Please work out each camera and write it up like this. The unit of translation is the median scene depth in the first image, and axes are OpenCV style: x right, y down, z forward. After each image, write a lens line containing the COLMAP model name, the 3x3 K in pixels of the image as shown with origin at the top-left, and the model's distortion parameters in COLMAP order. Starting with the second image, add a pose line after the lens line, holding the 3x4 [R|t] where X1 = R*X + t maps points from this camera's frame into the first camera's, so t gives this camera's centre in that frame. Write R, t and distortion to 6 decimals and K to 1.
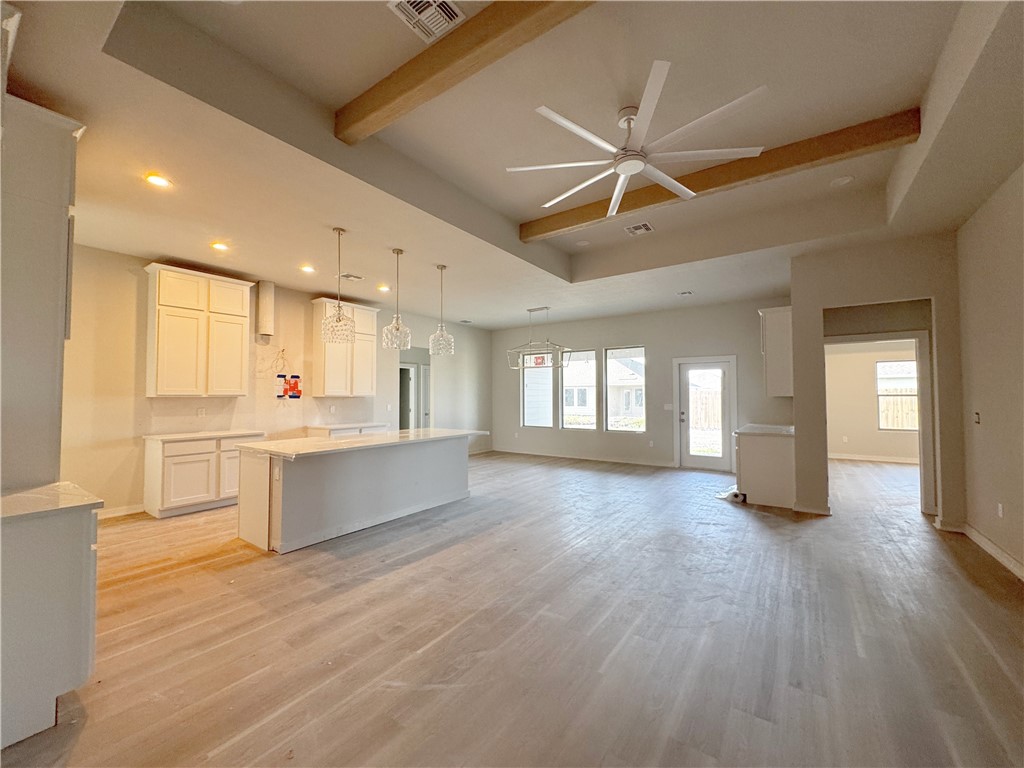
lens RADIAL K [[408.1, 0, 512.4], [0, 408.1, 383.0], [0, 0, 1]] dist [-0.005997, 0.000191]
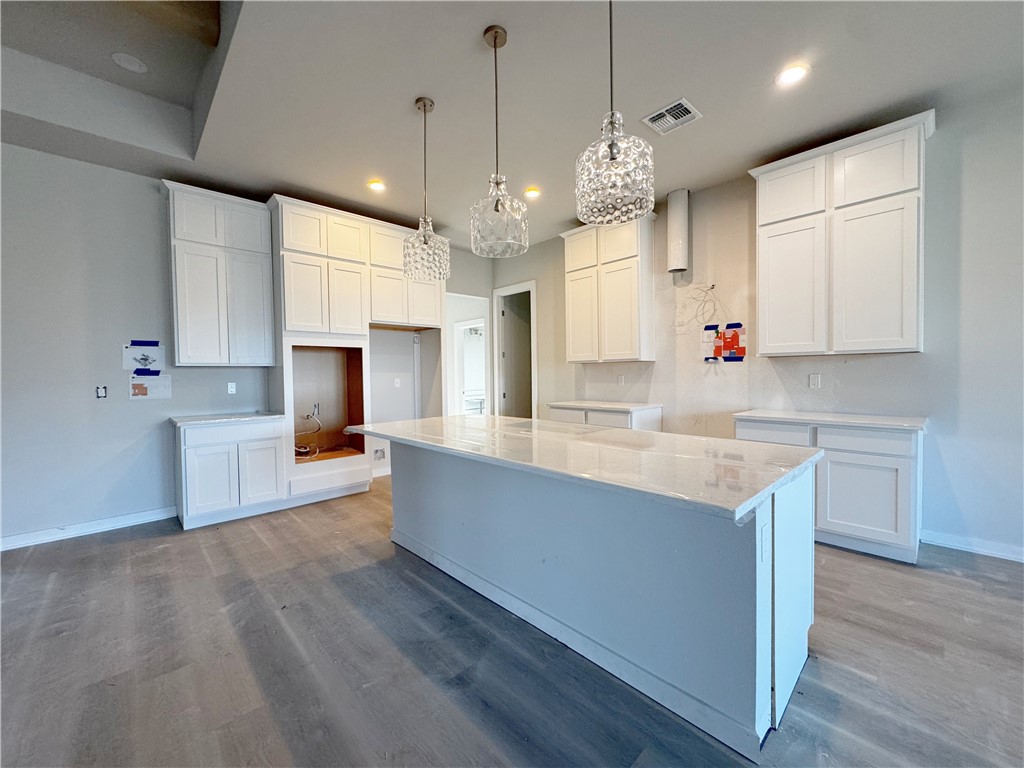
lens RADIAL K [[408.1, 0, 513.7], [0, 408.1, 382.1], [0, 0, 1]] dist [-0.005997, 0.000191]
pose [[-0.197303, 0.022070, -0.980094, 0.132704], [0.044872, 0.998902, 0.013461, 0.048285], [0.979315, -0.041323, -0.198077, 0.839146]]
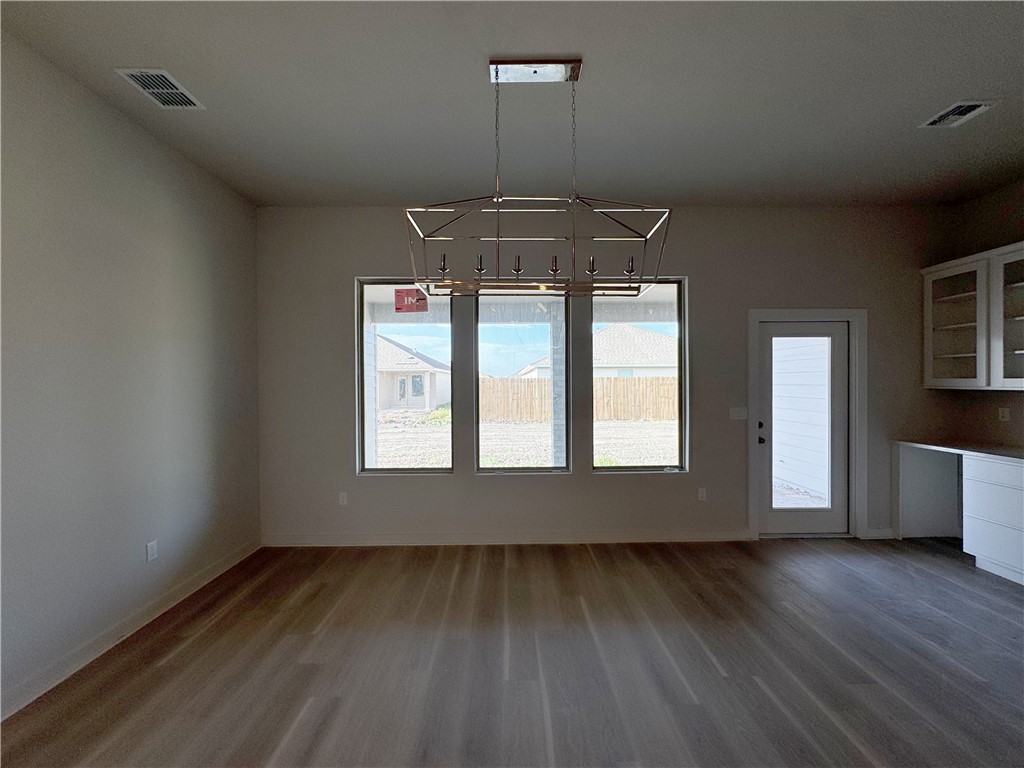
lens RADIAL K [[408.1, 0, 516.2], [0, 408.1, 386.9], [0, 0, 1]] dist [-0.005997, 0.000191]
pose [[0.806355, -0.012003, 0.591310, -0.134846], [-0.012822, 0.999204, 0.037767, 0.019325], [-0.591293, -0.038035, 0.805560, 1.021216]]
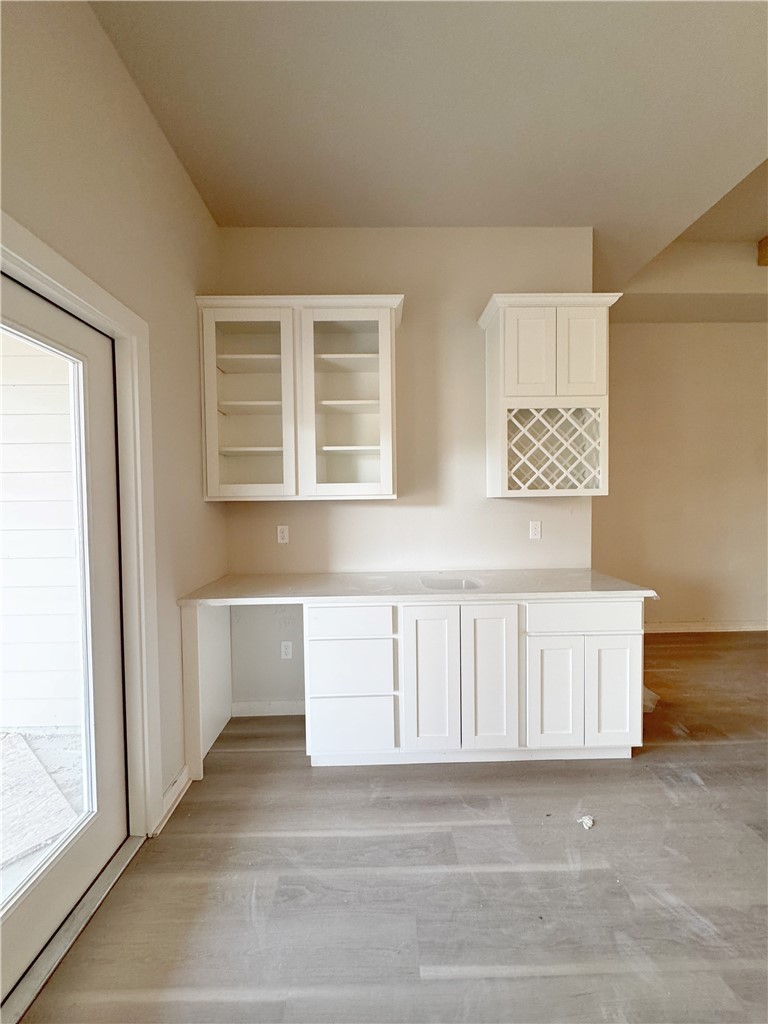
lens RADIAL K [[408.1, 0, 384.1], [0, 408.1, 511.2], [0, 0, 1]] dist [-0.005997, 0.000191]
pose [[-0.586176, -0.015834, 0.810029, 0.342315], [-0.011373, 0.999871, 0.011315, 0.040340], [-0.810104, -0.002580, -0.586281, 1.241276]]
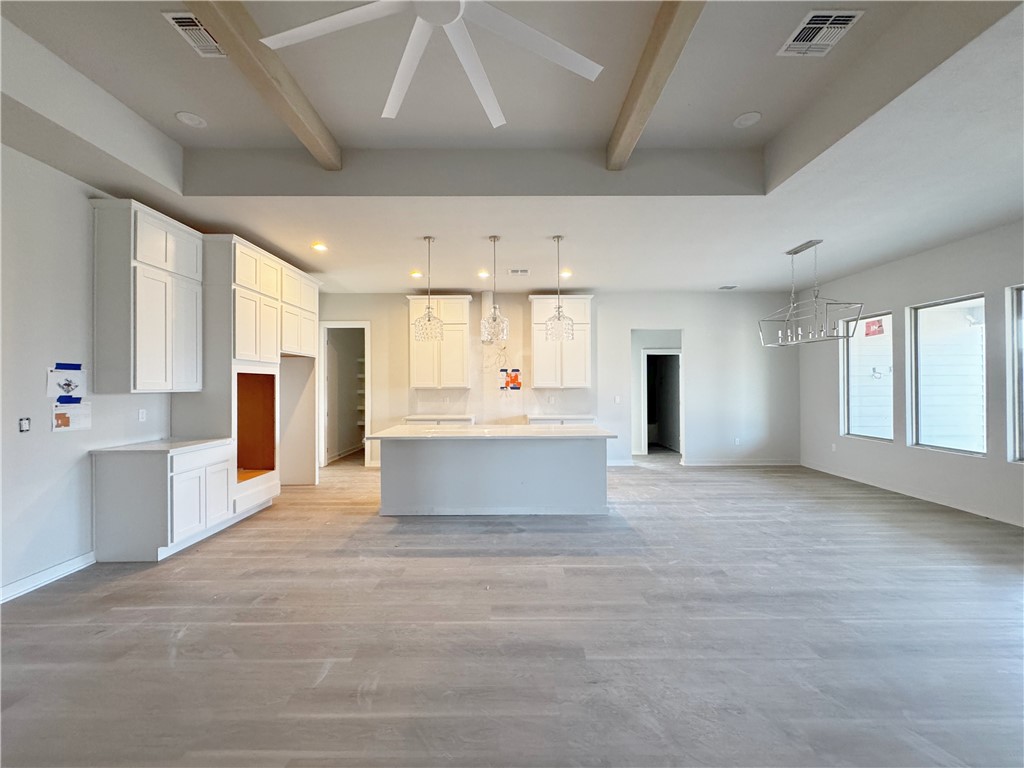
lens RADIAL K [[408.1, 0, 513.6], [0, 408.1, 379.8], [0, 0, 1]] dist [-0.005997, 0.000191]
pose [[0.577396, -0.013451, -0.816354, 0.403733], [0.028561, 0.999585, 0.003731, 0.006725], [0.815965, -0.025470, 0.577540, 0.363011]]
